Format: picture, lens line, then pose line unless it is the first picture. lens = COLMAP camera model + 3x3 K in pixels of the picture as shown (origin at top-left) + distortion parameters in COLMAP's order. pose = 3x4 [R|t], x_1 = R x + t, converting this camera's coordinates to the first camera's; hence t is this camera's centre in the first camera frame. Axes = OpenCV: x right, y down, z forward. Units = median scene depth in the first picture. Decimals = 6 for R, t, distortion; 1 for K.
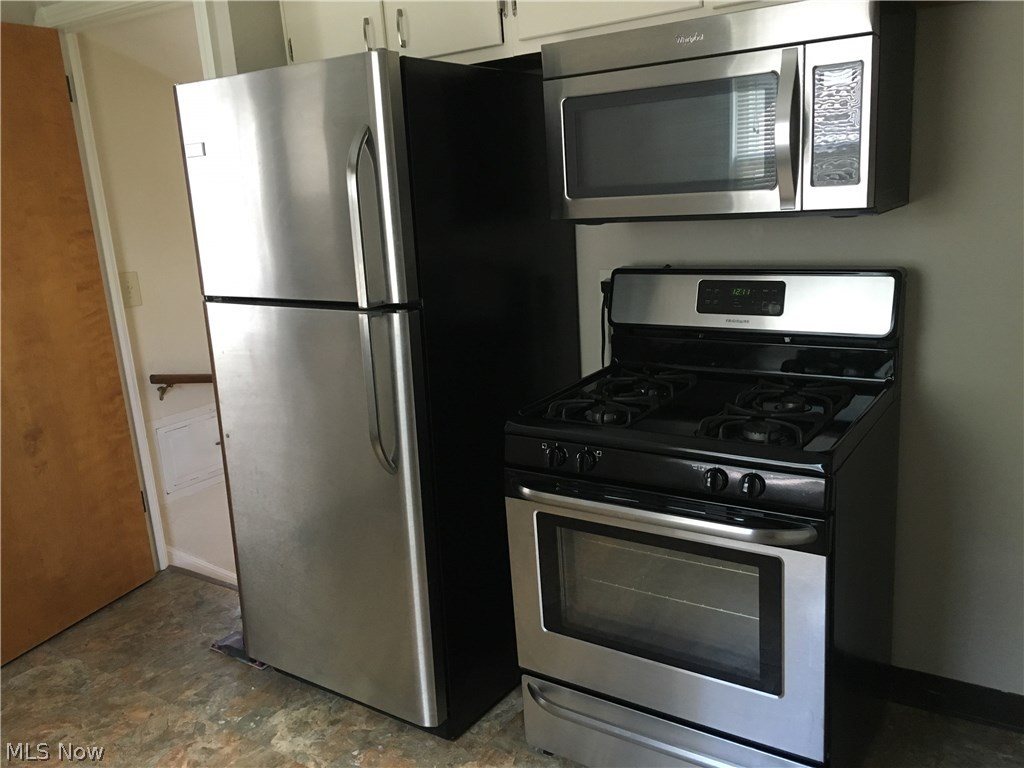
lens RADIAL K [[876.0, 0, 510.0], [0, 876.0, 388.3], [0, 0, 1]] dist [0.069488, -0.088669]
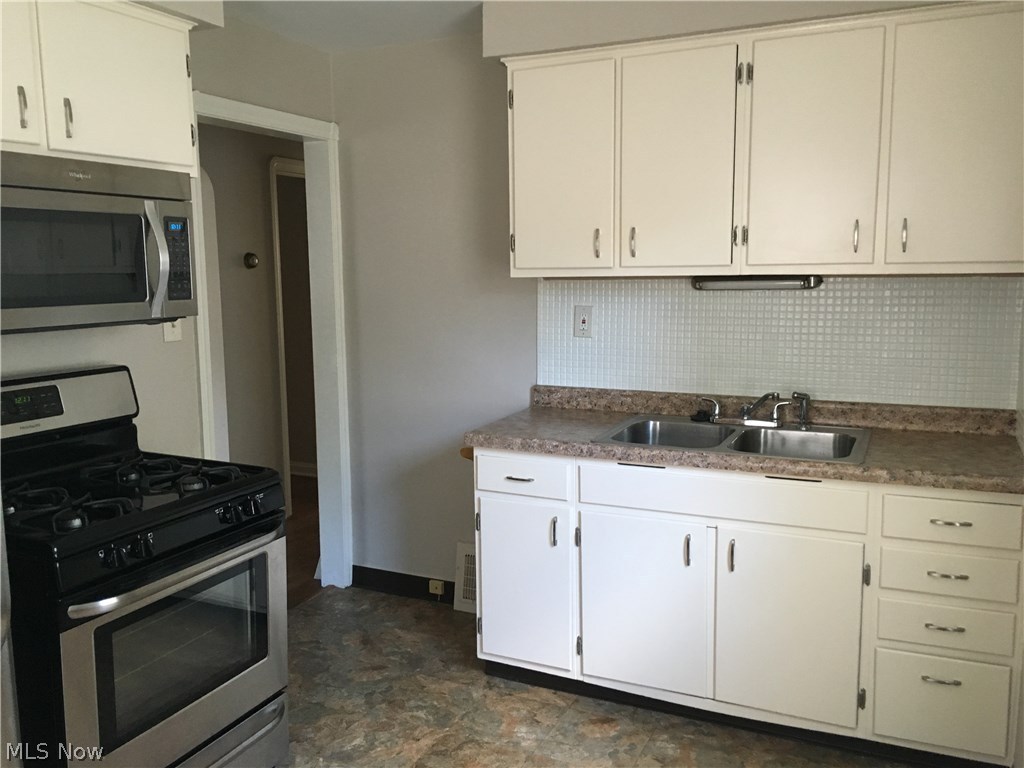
lens RADIAL K [[876.0, 0, 510.0], [0, 876.0, 388.3], [0, 0, 1]] dist [0.069488, -0.088669]
pose [[-0.156203, -0.084796, 0.984078, -0.428279], [0.248952, 0.960763, 0.122303, -0.052015], [-0.955836, 0.264093, -0.128964, 0.275670]]
